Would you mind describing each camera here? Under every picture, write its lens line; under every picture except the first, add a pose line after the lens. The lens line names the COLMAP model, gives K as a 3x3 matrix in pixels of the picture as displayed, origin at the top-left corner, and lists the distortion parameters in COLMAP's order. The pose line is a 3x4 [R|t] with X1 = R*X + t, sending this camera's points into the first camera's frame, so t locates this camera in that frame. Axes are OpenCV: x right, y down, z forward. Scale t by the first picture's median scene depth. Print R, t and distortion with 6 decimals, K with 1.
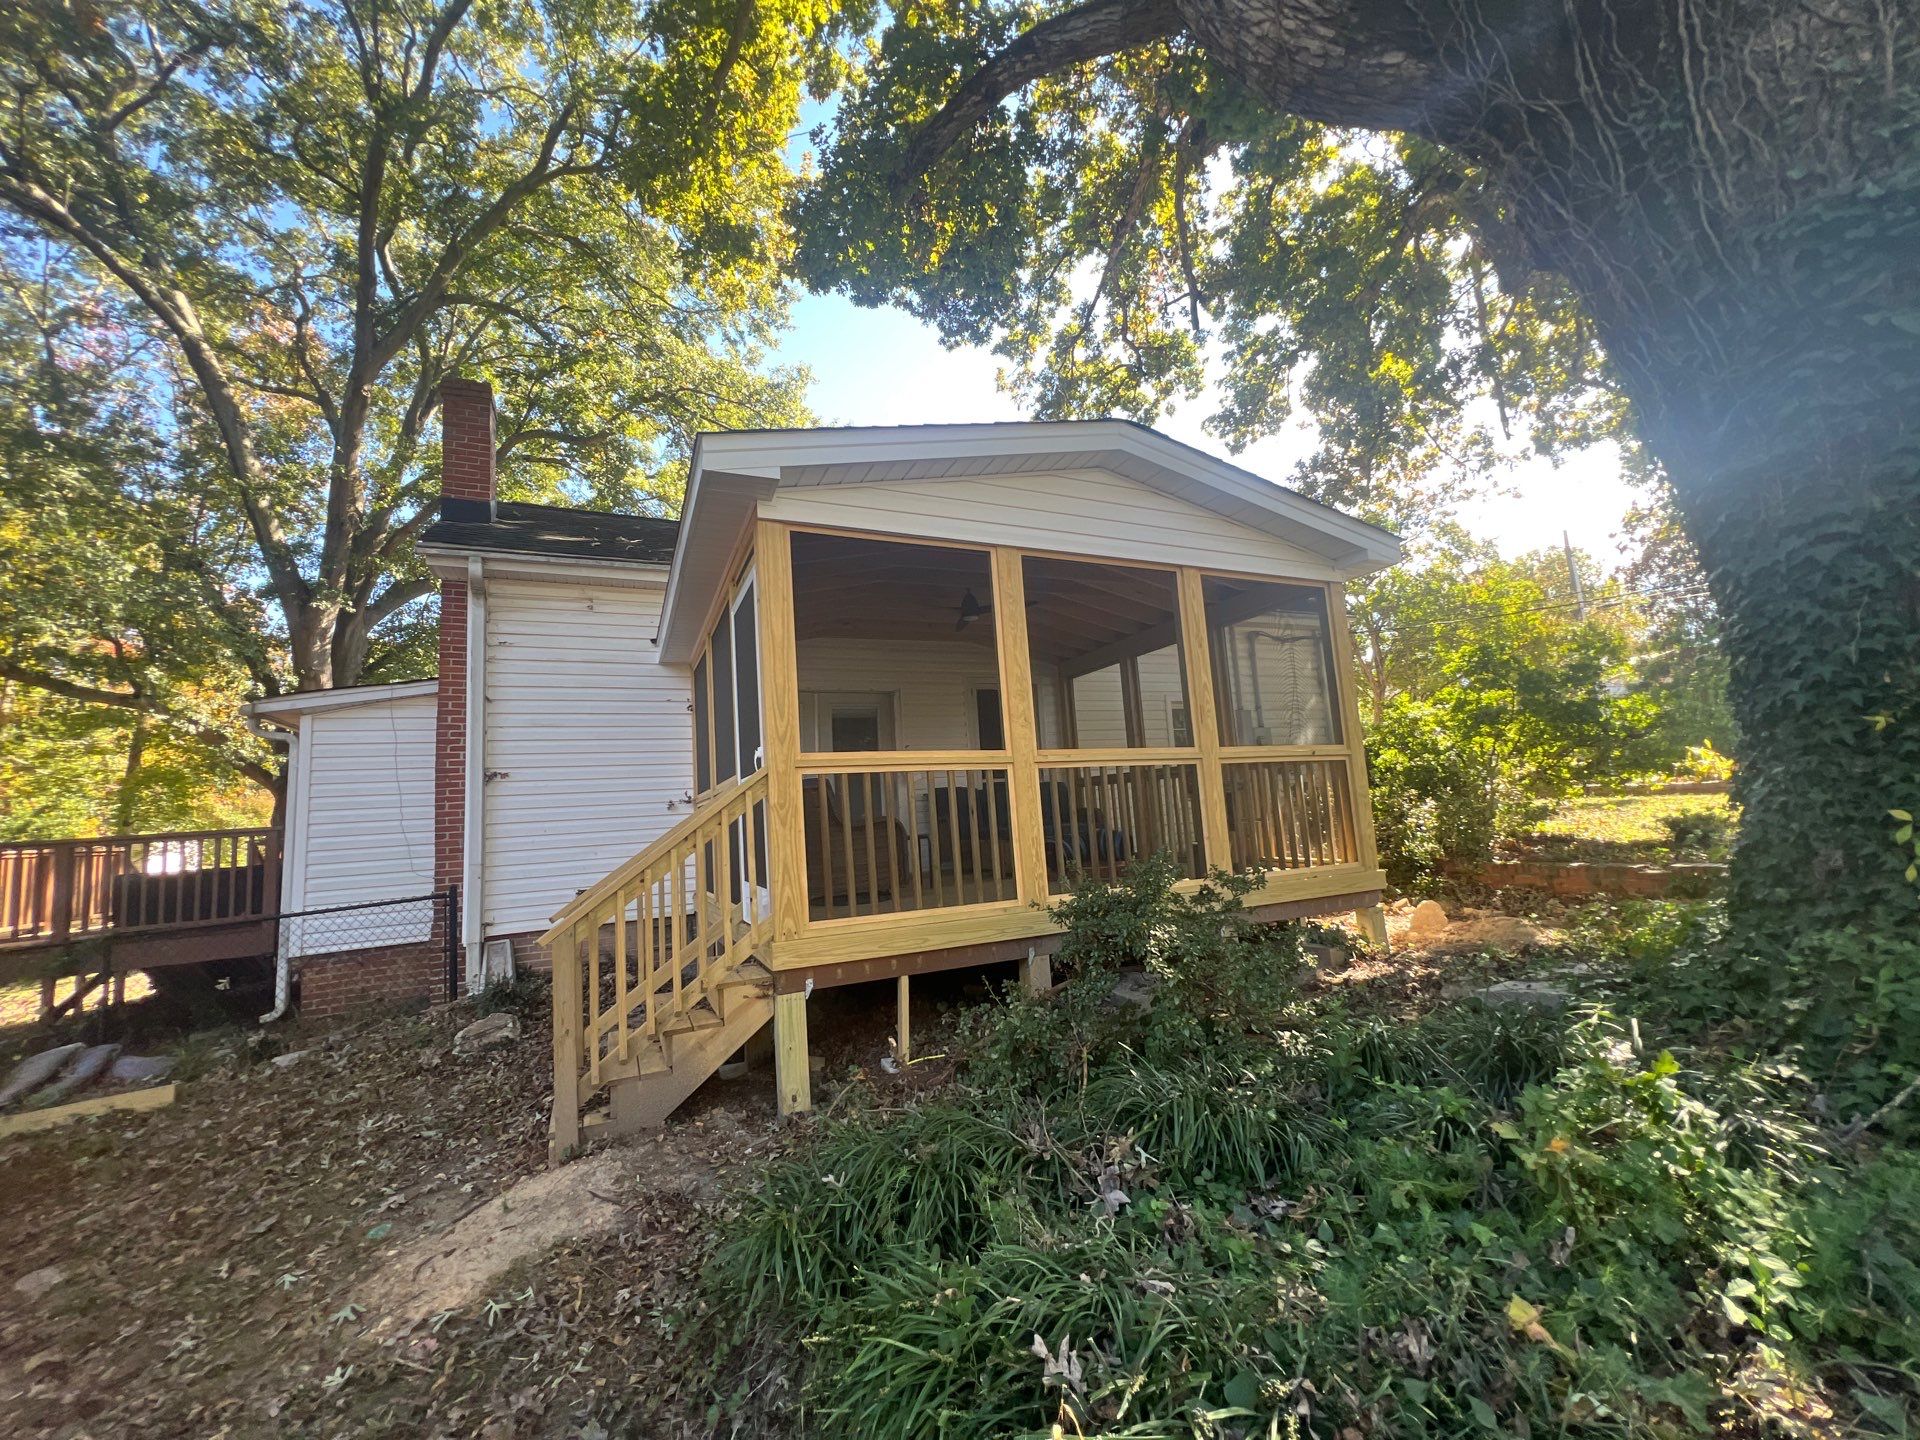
lens RADIAL K [[756.8, 0, 960.0], [0, 756.8, 720.0], [0, 0, 1]] dist [-0.000707, 0.000269]
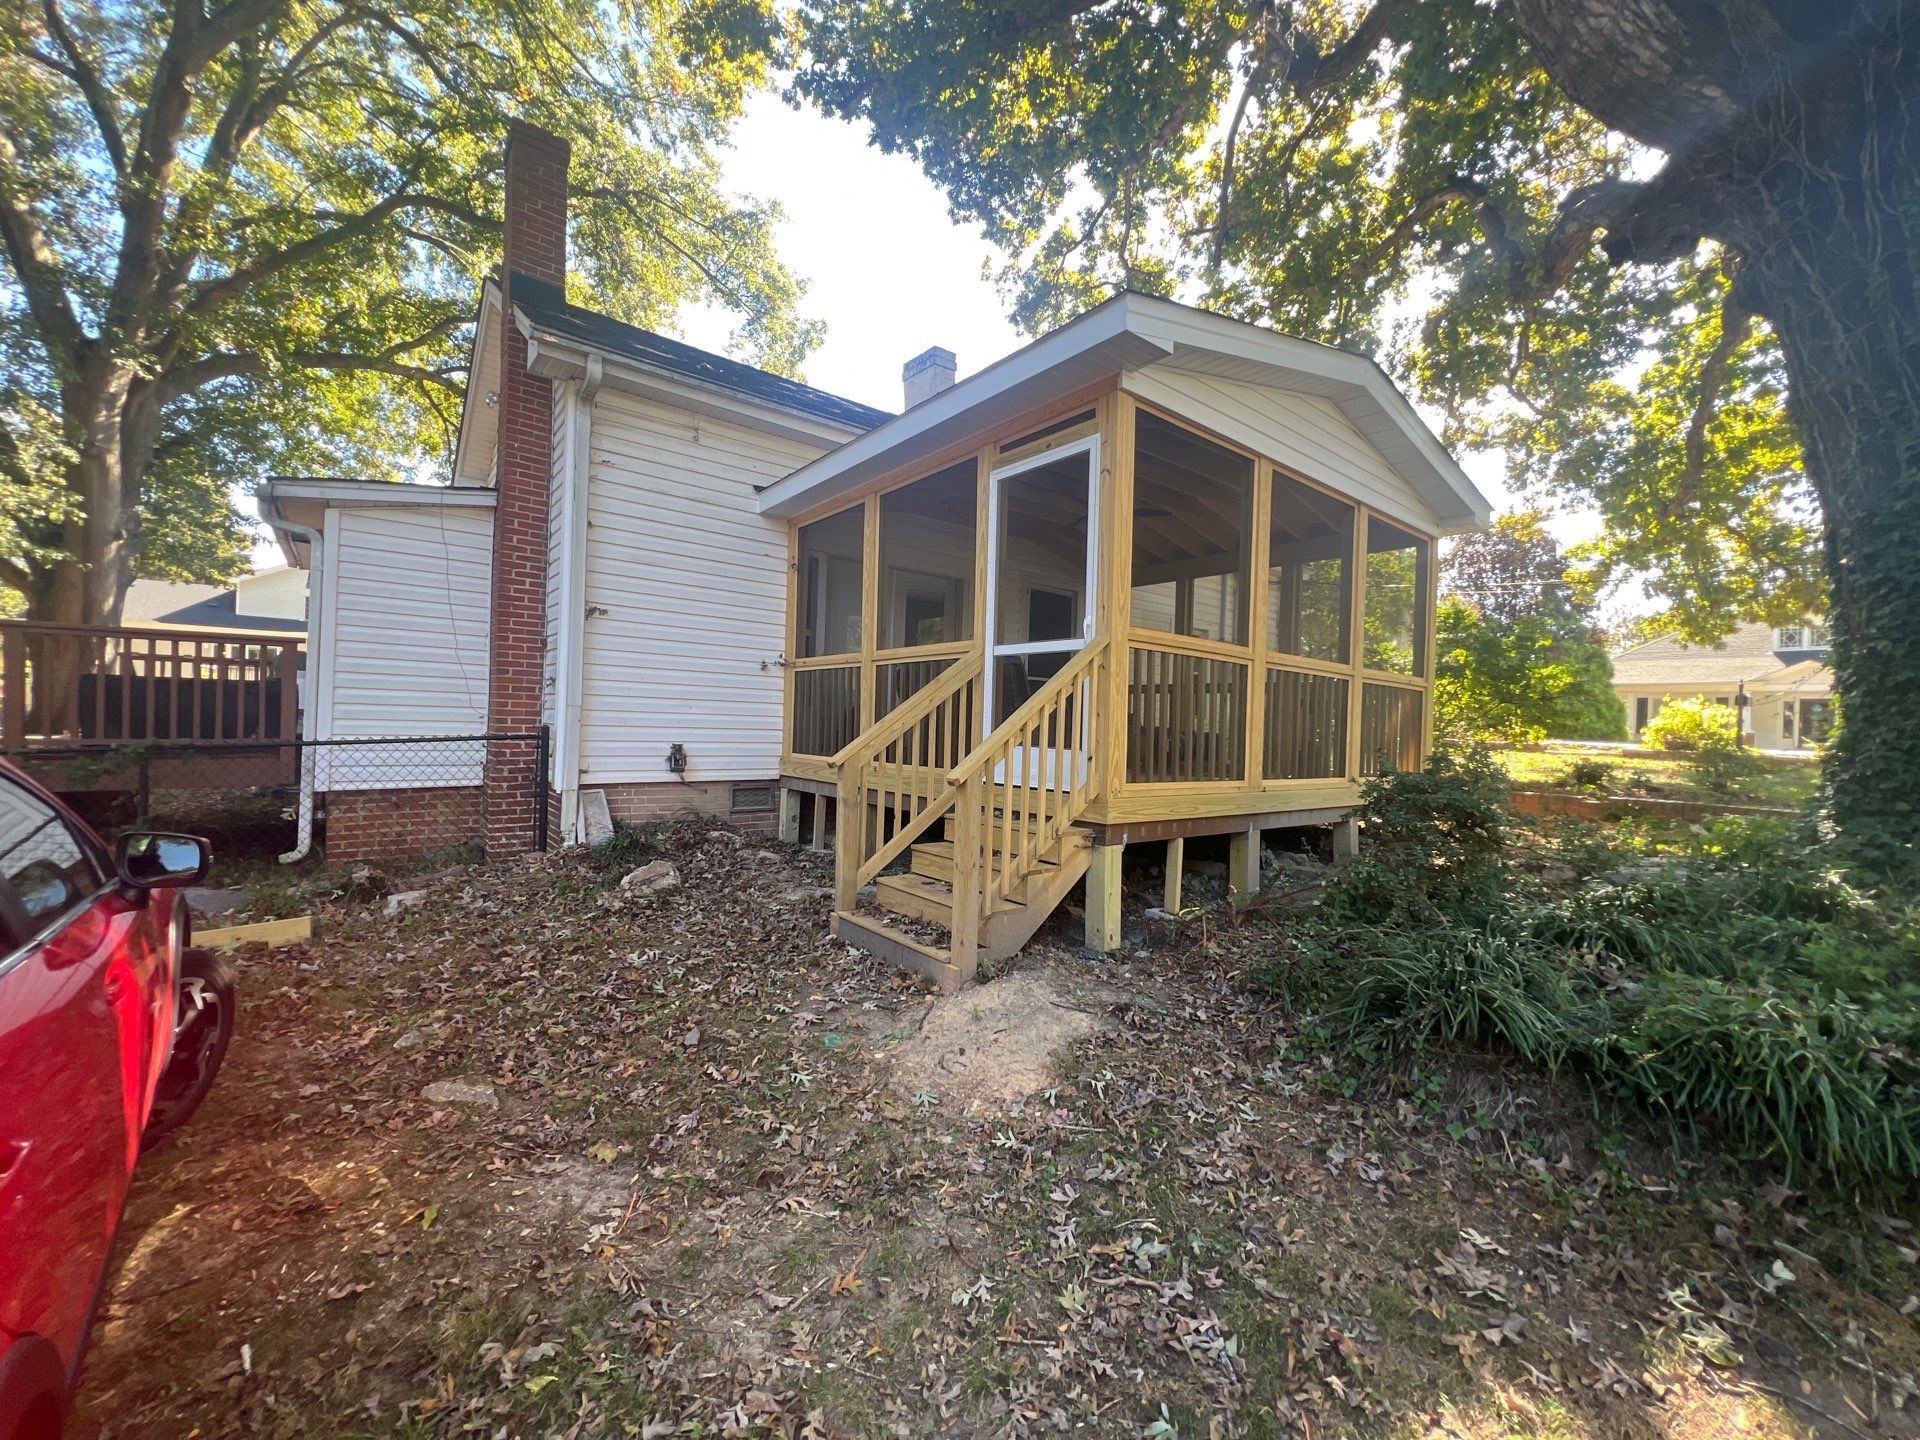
lens RADIAL K [[756.8, 0, 960.0], [0, 756.8, 720.0], [0, 0, 1]] dist [-0.000707, 0.000269]
pose [[0.965657, 0.095743, 0.241538, -0.390355], [-0.123783, 0.986877, 0.103691, 0.053204], [-0.228441, -0.130028, 0.964836, 0.013124]]
